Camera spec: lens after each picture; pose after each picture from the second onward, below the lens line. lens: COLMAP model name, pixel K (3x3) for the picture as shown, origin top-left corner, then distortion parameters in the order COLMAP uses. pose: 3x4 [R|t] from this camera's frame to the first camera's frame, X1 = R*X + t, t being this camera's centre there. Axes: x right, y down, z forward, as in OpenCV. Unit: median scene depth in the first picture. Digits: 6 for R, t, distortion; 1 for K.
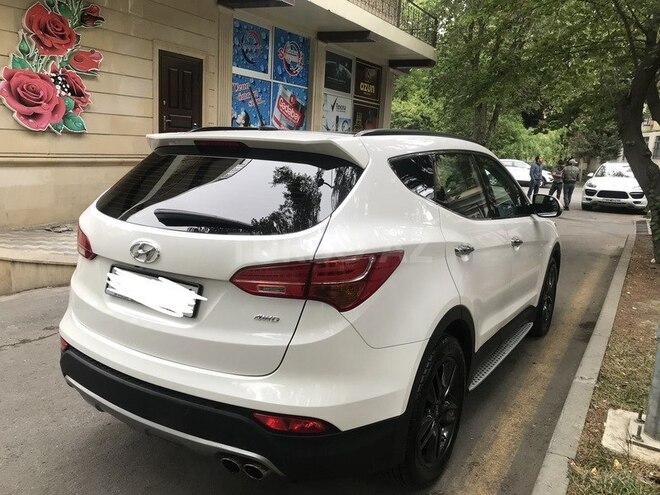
lens RADIAL K [[530.1, 0, 330.0], [0, 530.1, 247.5], [0, 0, 1]] dist [-0.000386, -0.044760]
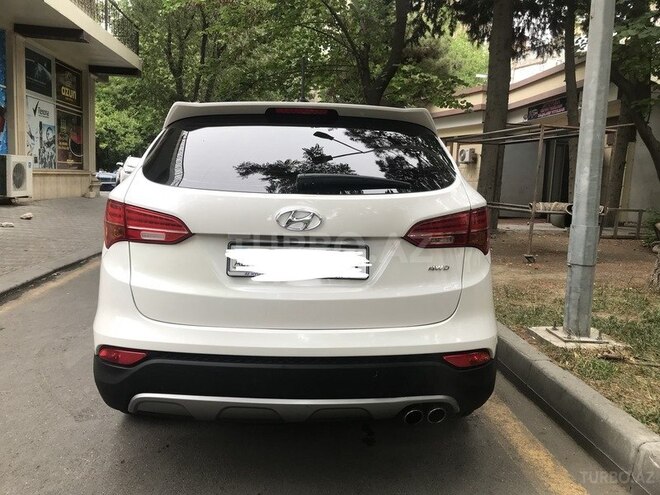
lens RADIAL K [[530.1, 0, 330.0], [0, 530.1, 247.5], [0, 0, 1]] dist [-0.000386, -0.044760]
pose [[0.816604, -0.085815, 0.570784, -0.110614], [0.104773, 0.994496, -0.000377, 0.008253], [-0.567610, 0.060111, 0.821100, 0.028249]]
